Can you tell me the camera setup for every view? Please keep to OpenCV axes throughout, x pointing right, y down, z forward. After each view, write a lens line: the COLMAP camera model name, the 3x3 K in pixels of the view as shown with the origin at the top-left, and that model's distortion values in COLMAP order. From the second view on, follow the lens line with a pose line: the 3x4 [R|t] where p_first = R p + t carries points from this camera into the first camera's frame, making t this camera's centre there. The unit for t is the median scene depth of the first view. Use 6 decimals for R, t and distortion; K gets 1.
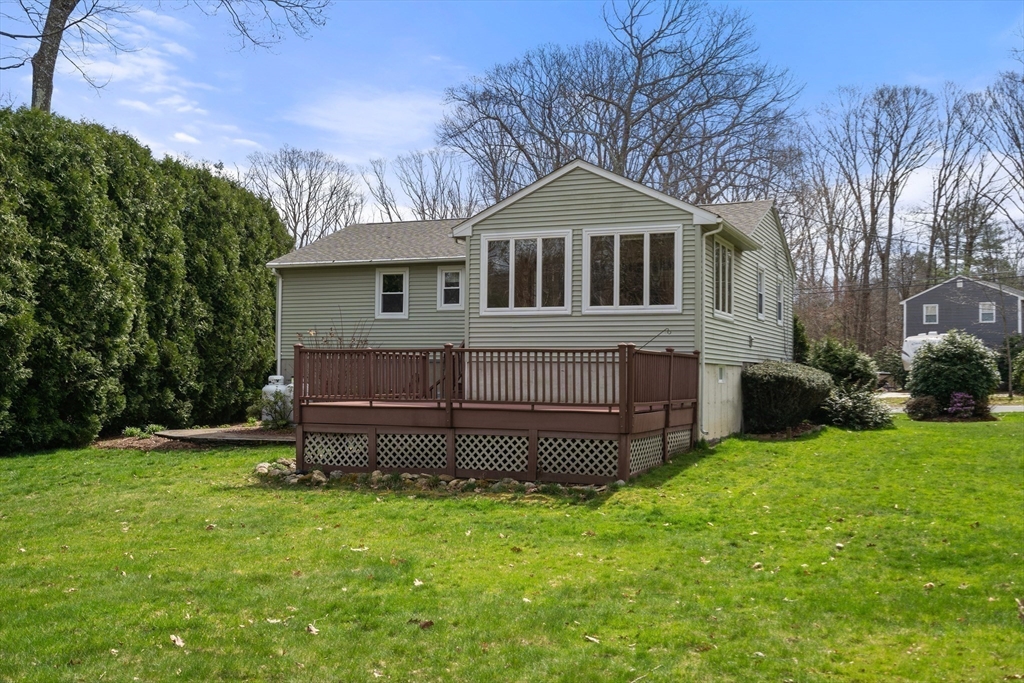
lens RADIAL K [[1013.4, 0, 520.2], [0, 1013.4, 339.8], [0, 0, 1]] dist [0.015542, 0.000000]
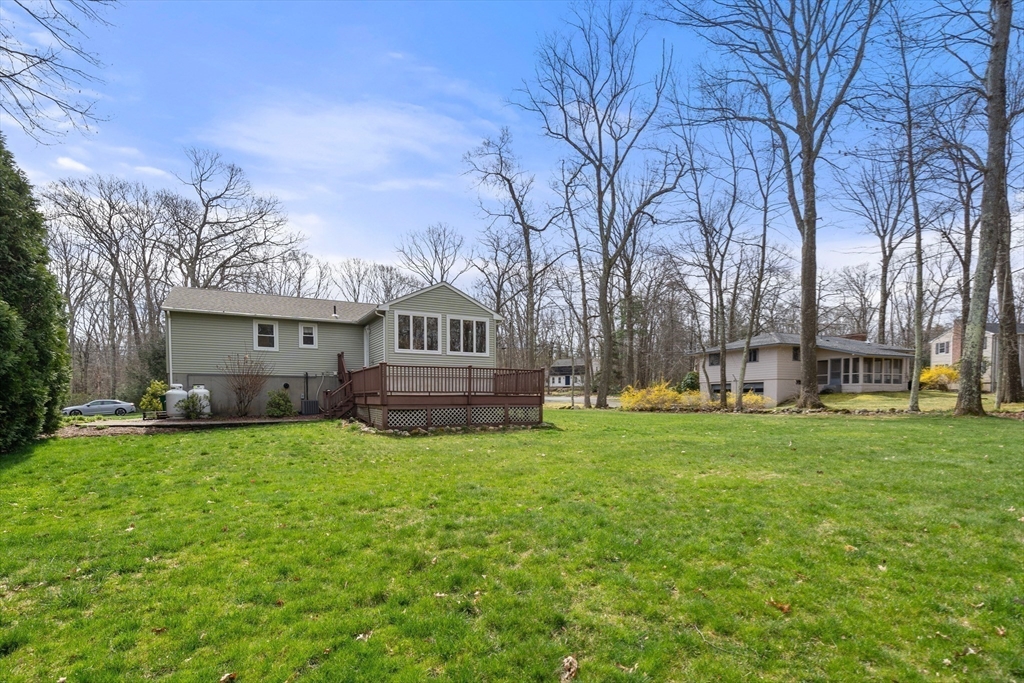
lens RADIAL K [[492.3, 0, 507.7], [0, 492.3, 412.0], [0, 0, 1]] dist [0.000725, 0.002374]
pose [[0.638955, -0.029228, 0.768689, -0.660844], [-0.021666, 0.998198, 0.055964, 0.034580], [-0.768939, -0.052413, 0.637170, 0.223724]]
